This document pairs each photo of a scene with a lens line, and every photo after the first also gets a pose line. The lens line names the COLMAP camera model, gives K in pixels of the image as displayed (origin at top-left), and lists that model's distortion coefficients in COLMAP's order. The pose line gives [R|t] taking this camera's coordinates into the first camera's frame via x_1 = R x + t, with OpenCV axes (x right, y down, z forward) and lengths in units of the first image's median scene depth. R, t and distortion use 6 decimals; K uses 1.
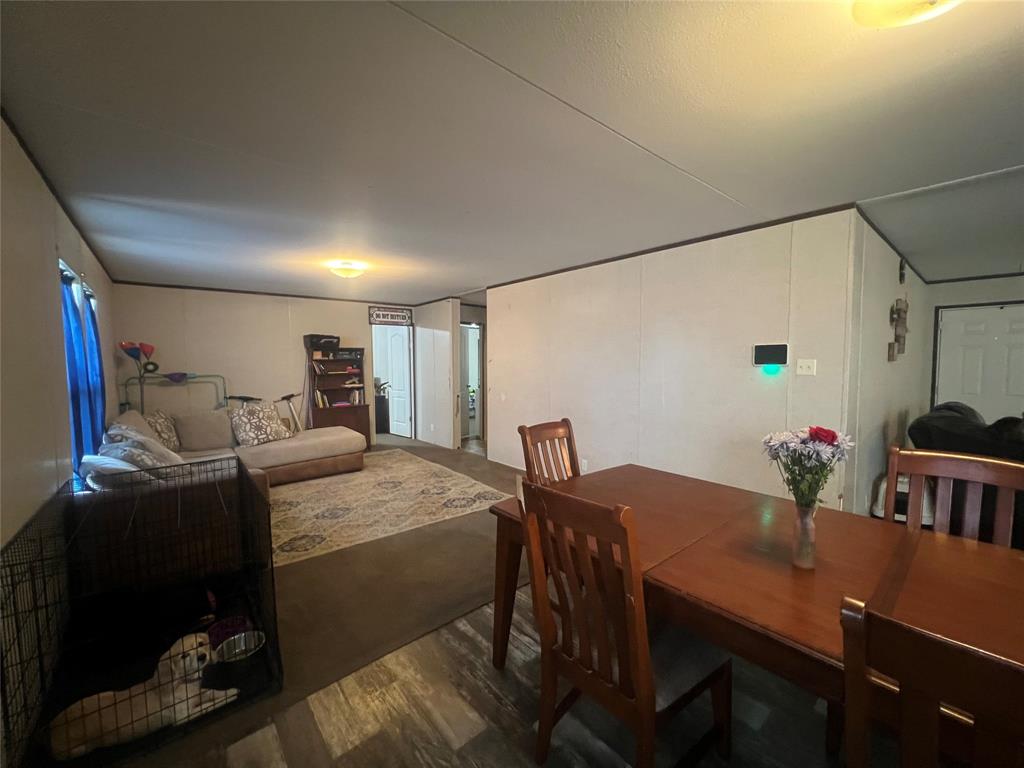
lens RADIAL K [[410.7, 0, 518.2], [0, 410.7, 385.4], [0, 0, 1]] dist [-0.004150, 0.001852]
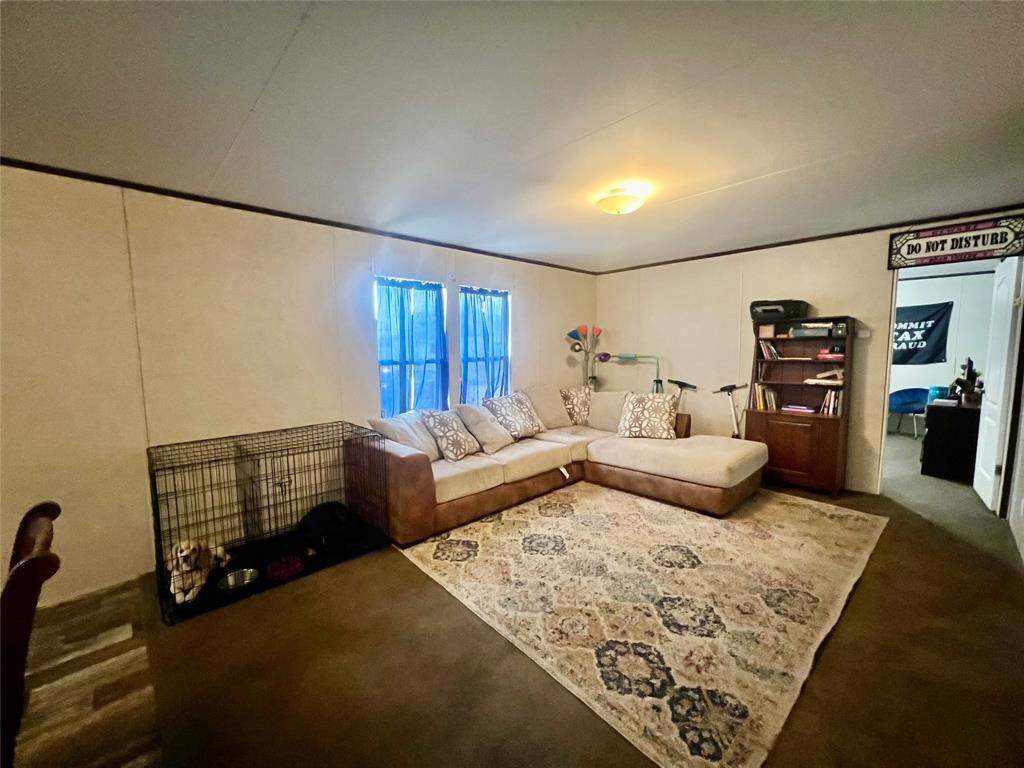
lens RADIAL K [[410.7, 0, 509.8], [0, 410.7, 385.2], [0, 0, 1]] dist [-0.004150, 0.001852]
pose [[0.053184, 0.106517, -0.992887, 0.207669], [-0.051311, 0.993273, 0.103810, -0.043043], [0.997266, 0.045425, 0.058292, 0.679395]]
